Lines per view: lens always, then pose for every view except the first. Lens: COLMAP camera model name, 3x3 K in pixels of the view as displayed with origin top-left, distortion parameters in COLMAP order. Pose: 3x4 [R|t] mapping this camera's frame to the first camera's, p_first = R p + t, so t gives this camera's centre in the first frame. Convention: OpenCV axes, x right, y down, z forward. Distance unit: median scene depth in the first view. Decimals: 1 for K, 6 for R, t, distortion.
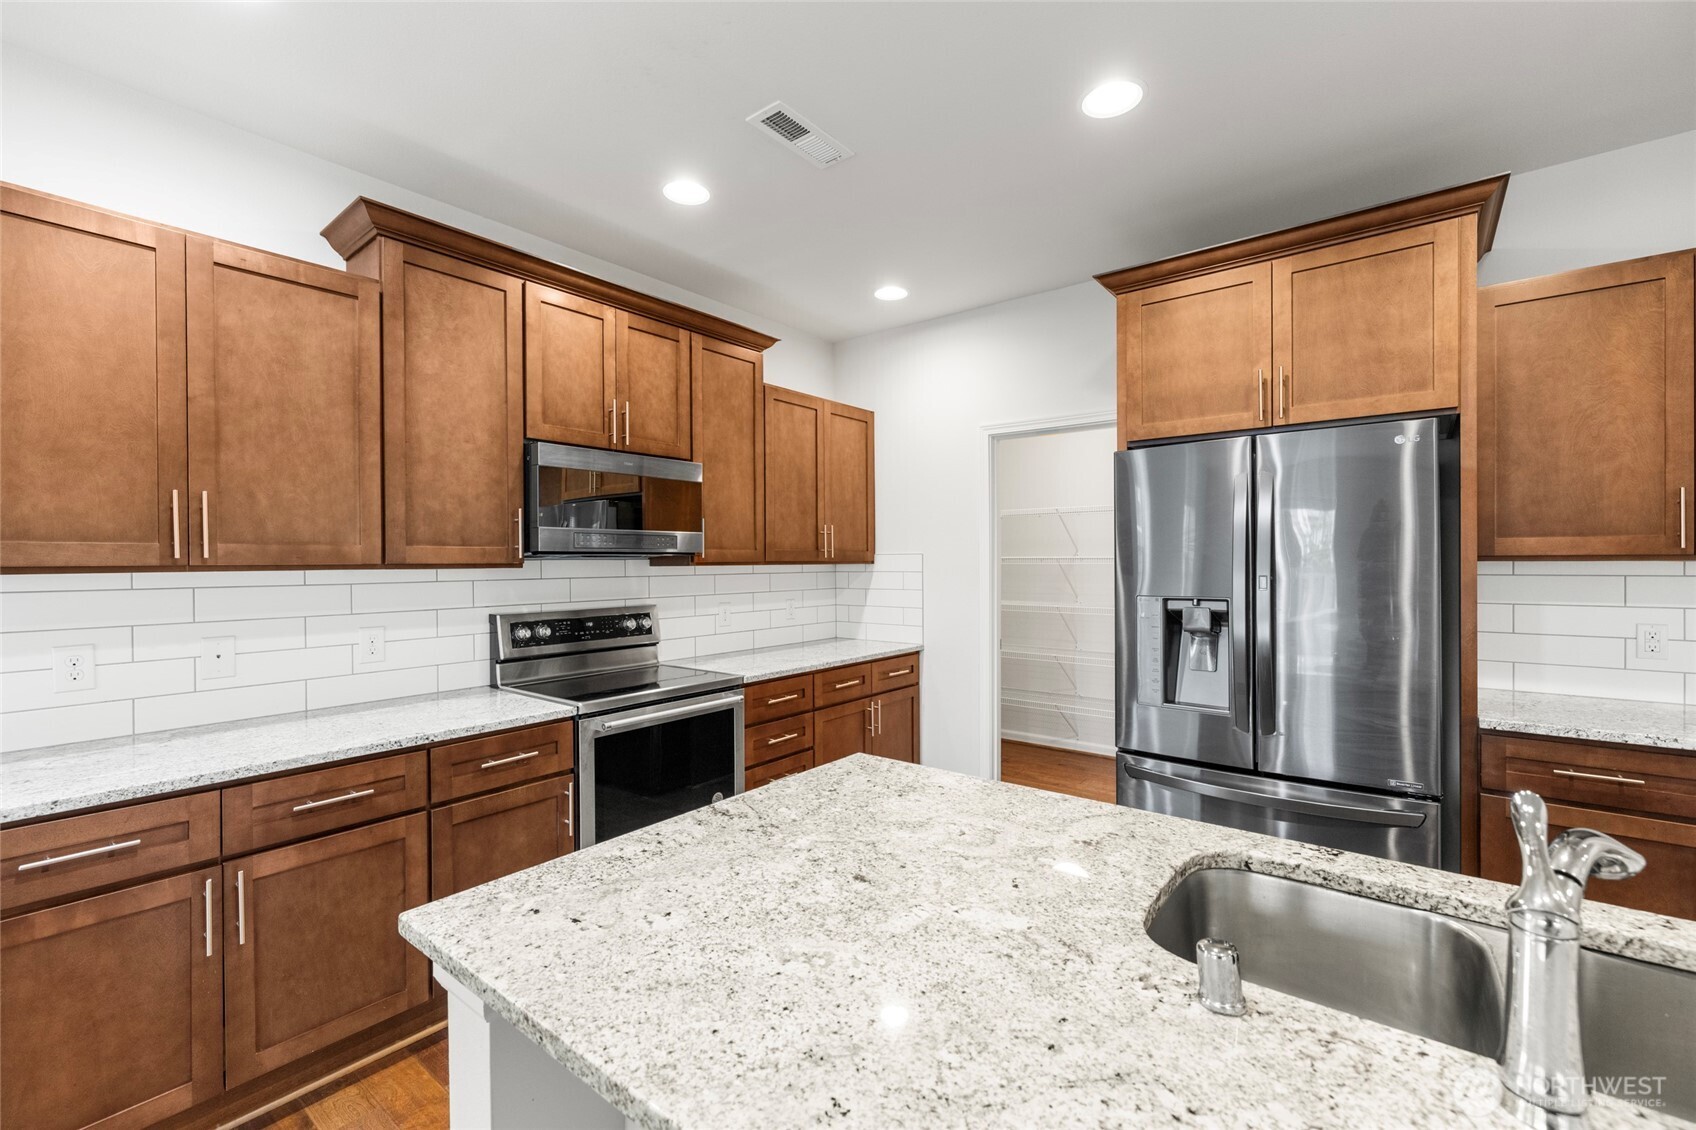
lens RADIAL K [[719.4, 0, 845.5], [0, 719.4, 562.8], [0, 0, 1]] dist [0.000161, 0.000071]
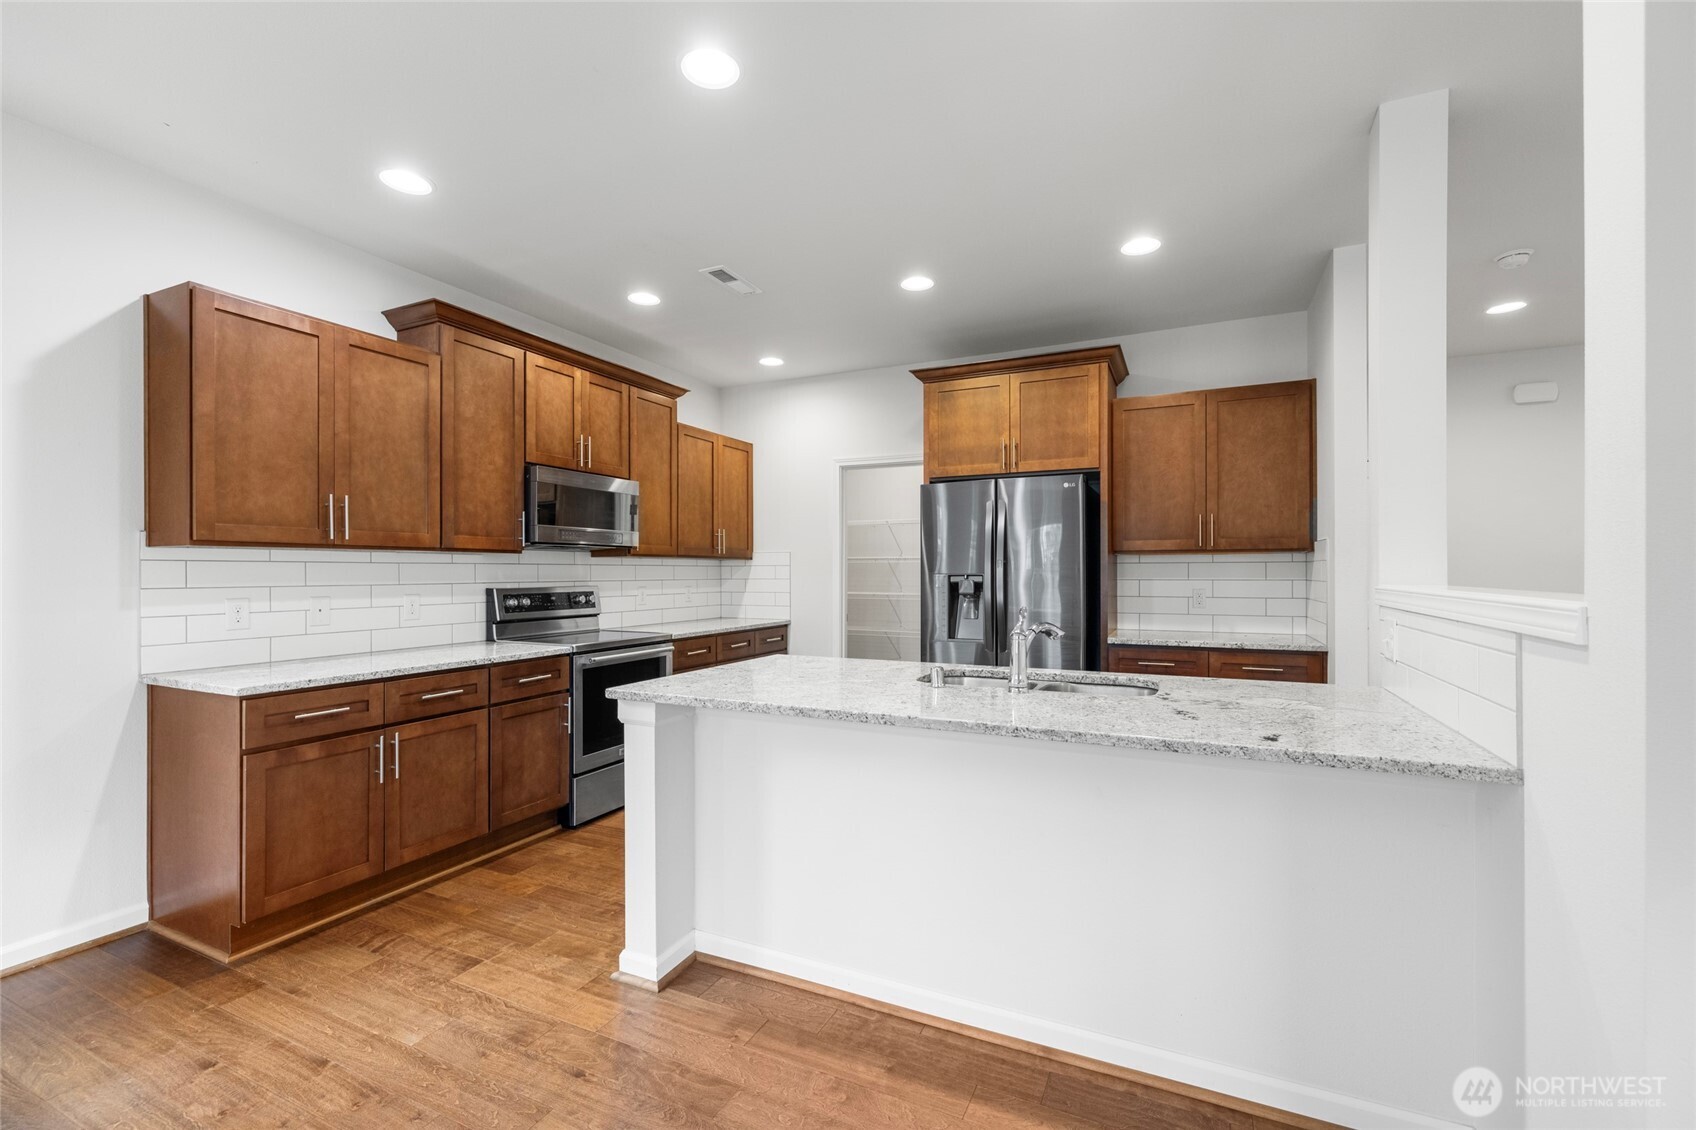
lens RADIAL K [[723.6, 0, 844.8], [0, 723.6, 569.5], [0, 0, 1]] dist [-0.000210, -0.000221]
pose [[0.974577, 0.005015, 0.223996, -0.160203], [-0.003269, 0.999961, -0.008166, 0.051025], [-0.224028, 0.007226, 0.974556, -0.563514]]
